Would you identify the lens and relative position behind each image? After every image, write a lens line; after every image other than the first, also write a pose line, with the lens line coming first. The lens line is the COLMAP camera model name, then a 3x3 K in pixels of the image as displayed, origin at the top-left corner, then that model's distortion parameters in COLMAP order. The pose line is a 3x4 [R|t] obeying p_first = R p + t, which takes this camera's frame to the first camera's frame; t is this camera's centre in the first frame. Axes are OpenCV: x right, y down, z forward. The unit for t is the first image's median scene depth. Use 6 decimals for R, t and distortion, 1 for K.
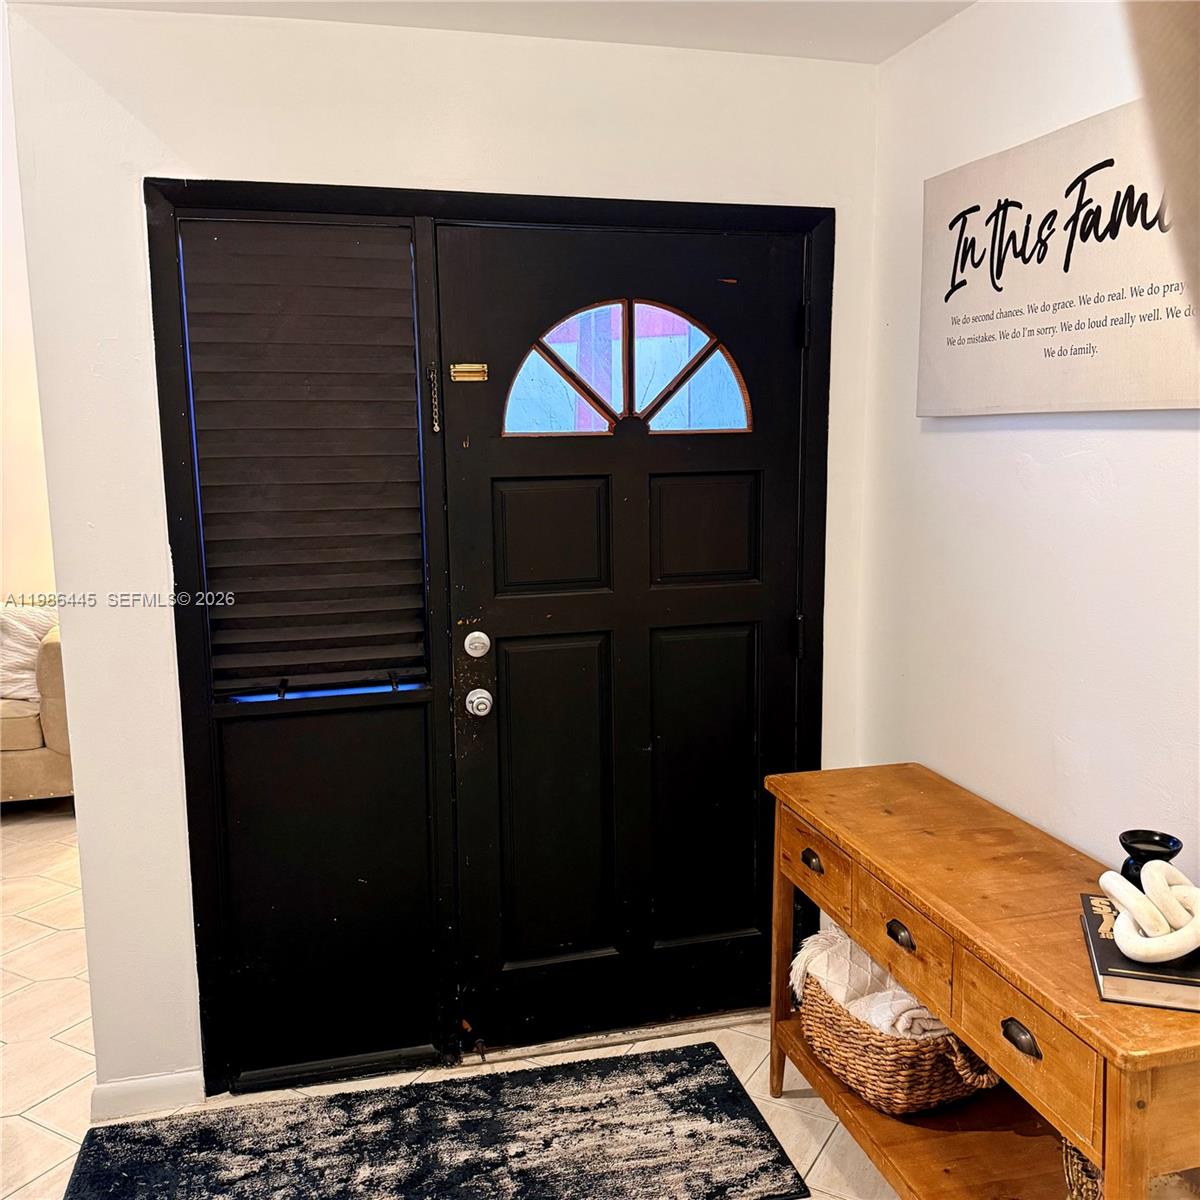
lens RADIAL K [[1111.7, 0, 594.8], [0, 1111.7, 592.4], [0, 0, 1]] dist [0.143128, -0.268751]
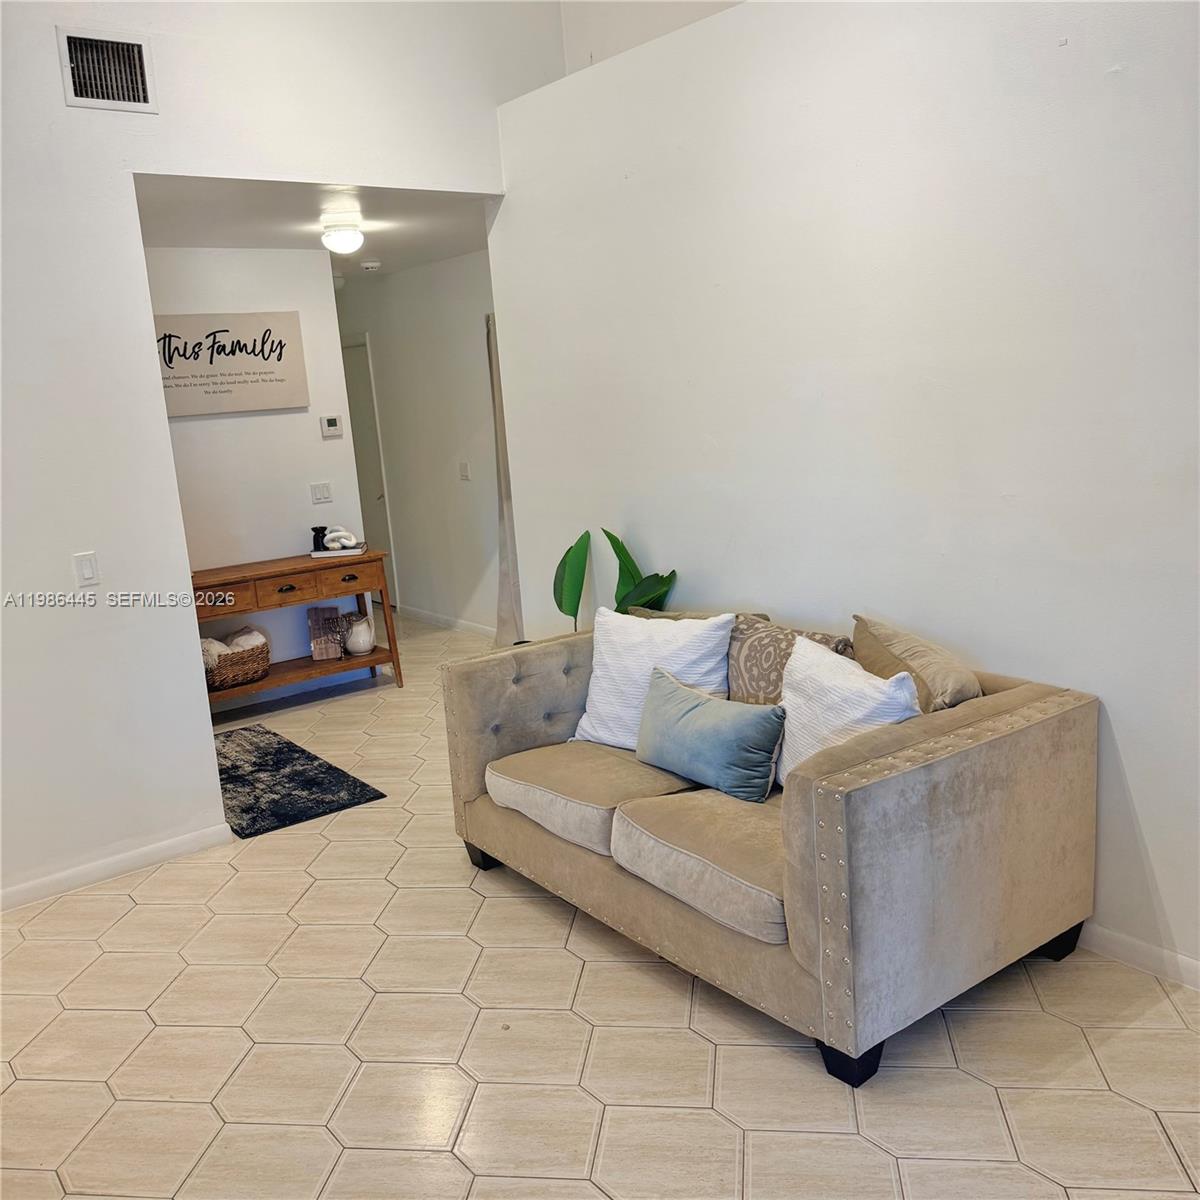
lens RADIAL K [[1108.9, 0, 595.7], [0, 1108.9, 601.7], [0, 0, 1]] dist [0.178722, -0.361418]
pose [[-0.369191, -0.150412, 0.917101, -2.606492], [0.211830, 0.947221, 0.240626, -0.190127], [-0.904890, 0.283107, -0.317843, 1.166105]]
